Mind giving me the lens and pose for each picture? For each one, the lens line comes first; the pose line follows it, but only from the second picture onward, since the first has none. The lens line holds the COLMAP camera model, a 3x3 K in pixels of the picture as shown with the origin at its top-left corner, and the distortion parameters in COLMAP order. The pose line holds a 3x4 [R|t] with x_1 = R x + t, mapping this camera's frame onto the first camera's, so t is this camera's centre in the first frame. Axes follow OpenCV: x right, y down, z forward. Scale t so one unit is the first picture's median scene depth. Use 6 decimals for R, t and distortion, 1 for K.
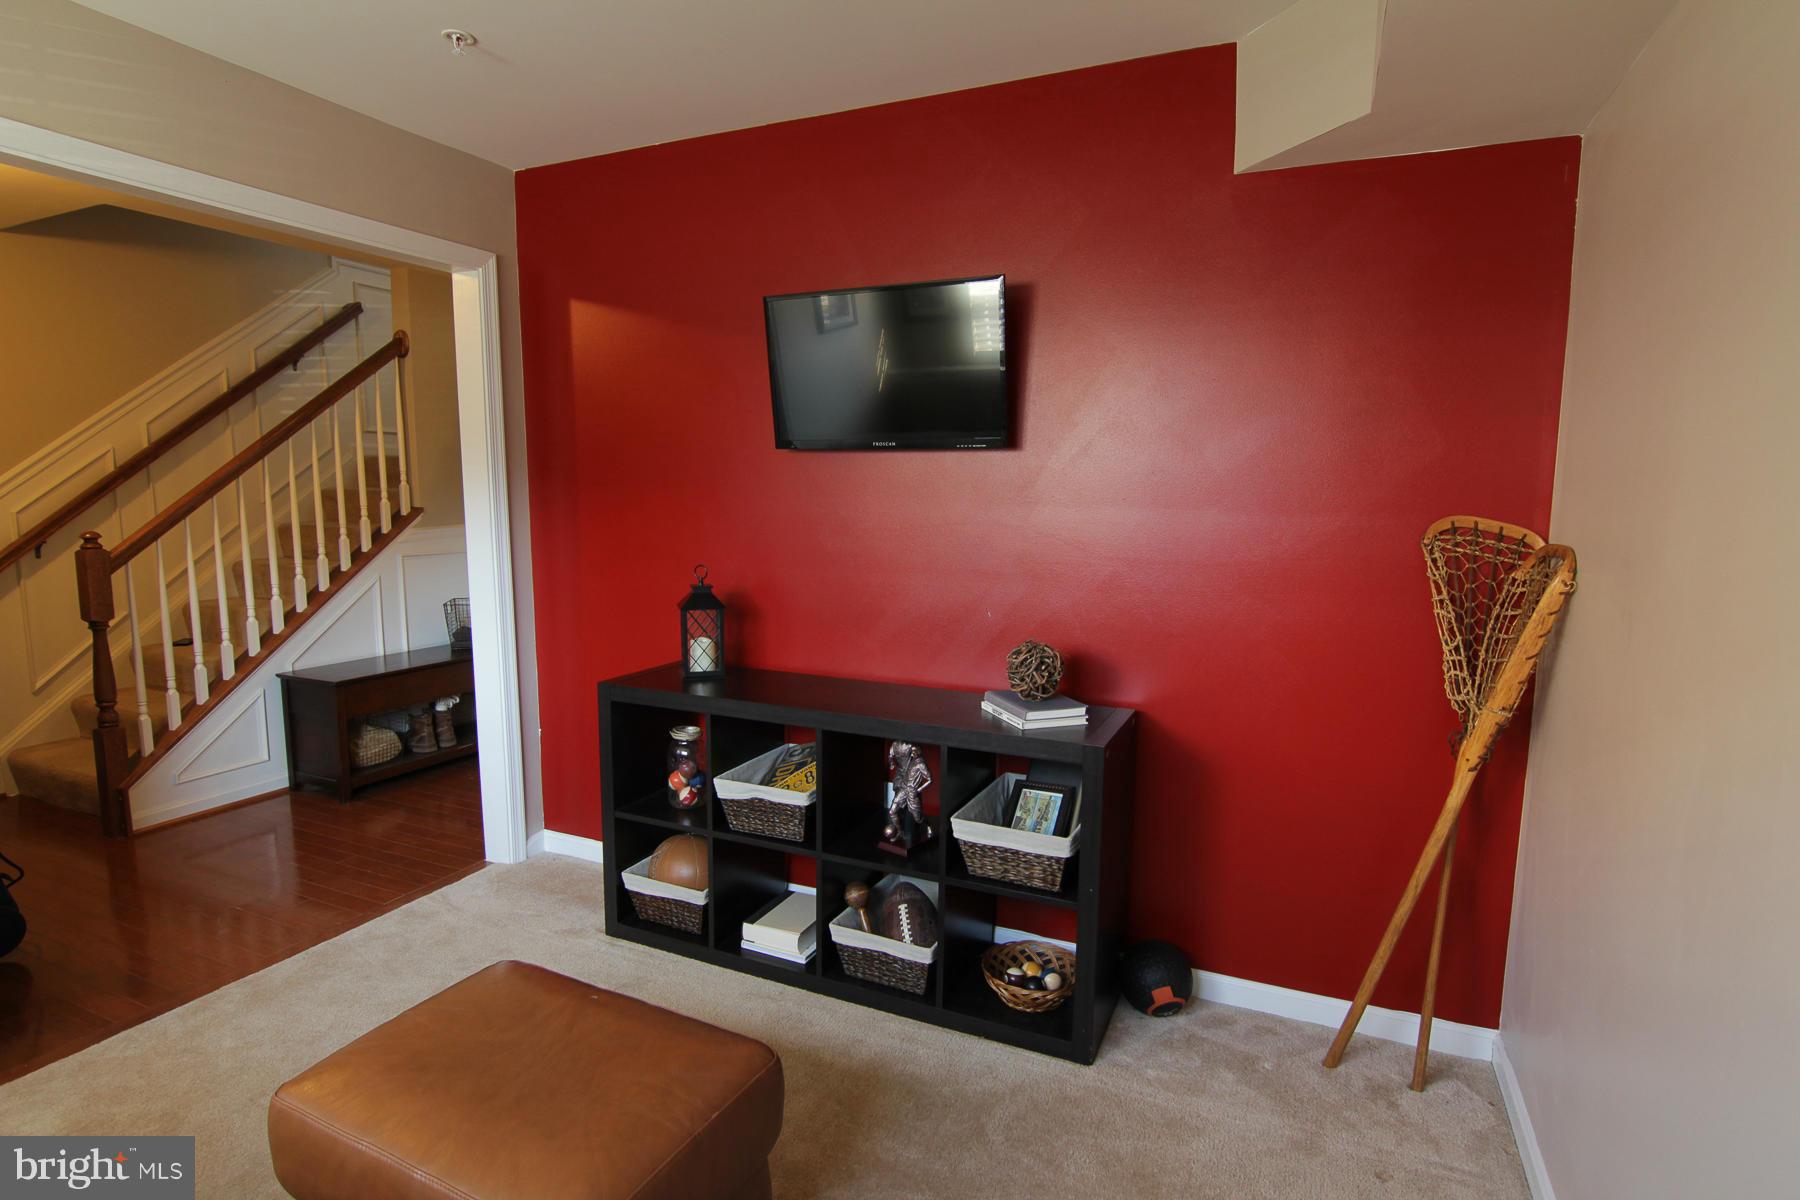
lens RADIAL K [[914.8, 0, 901.2], [0, 914.8, 608.3], [0, 0, 1]] dist [0.010160, -0.022031]
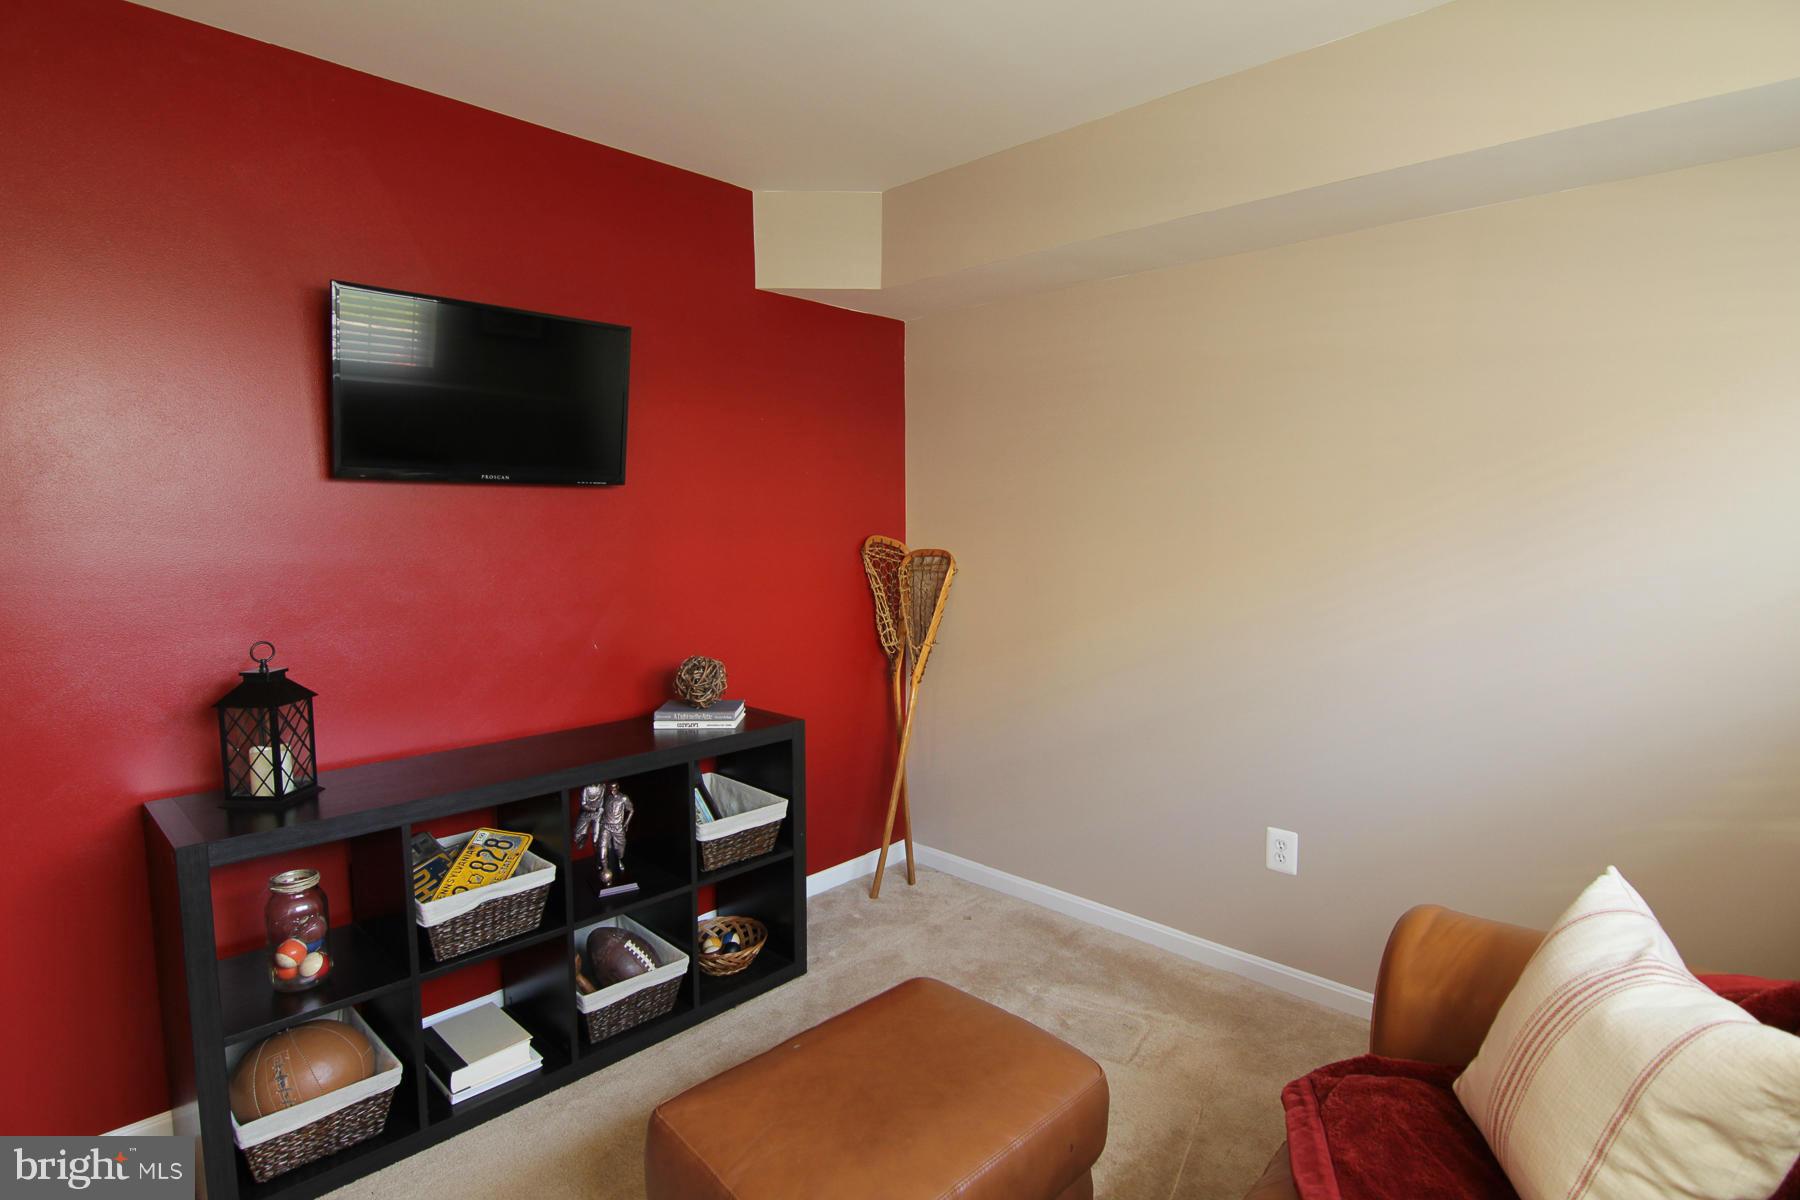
lens RADIAL K [[914.8, 0, 901.2], [0, 914.8, 608.3], [0, 0, 1]] dist [0.010160, -0.022031]
pose [[0.335110, -0.106666, 0.936121, -0.880560], [0.127474, 0.989568, 0.067123, -0.071547], [-0.933516, 0.096838, 0.345212, 0.382014]]
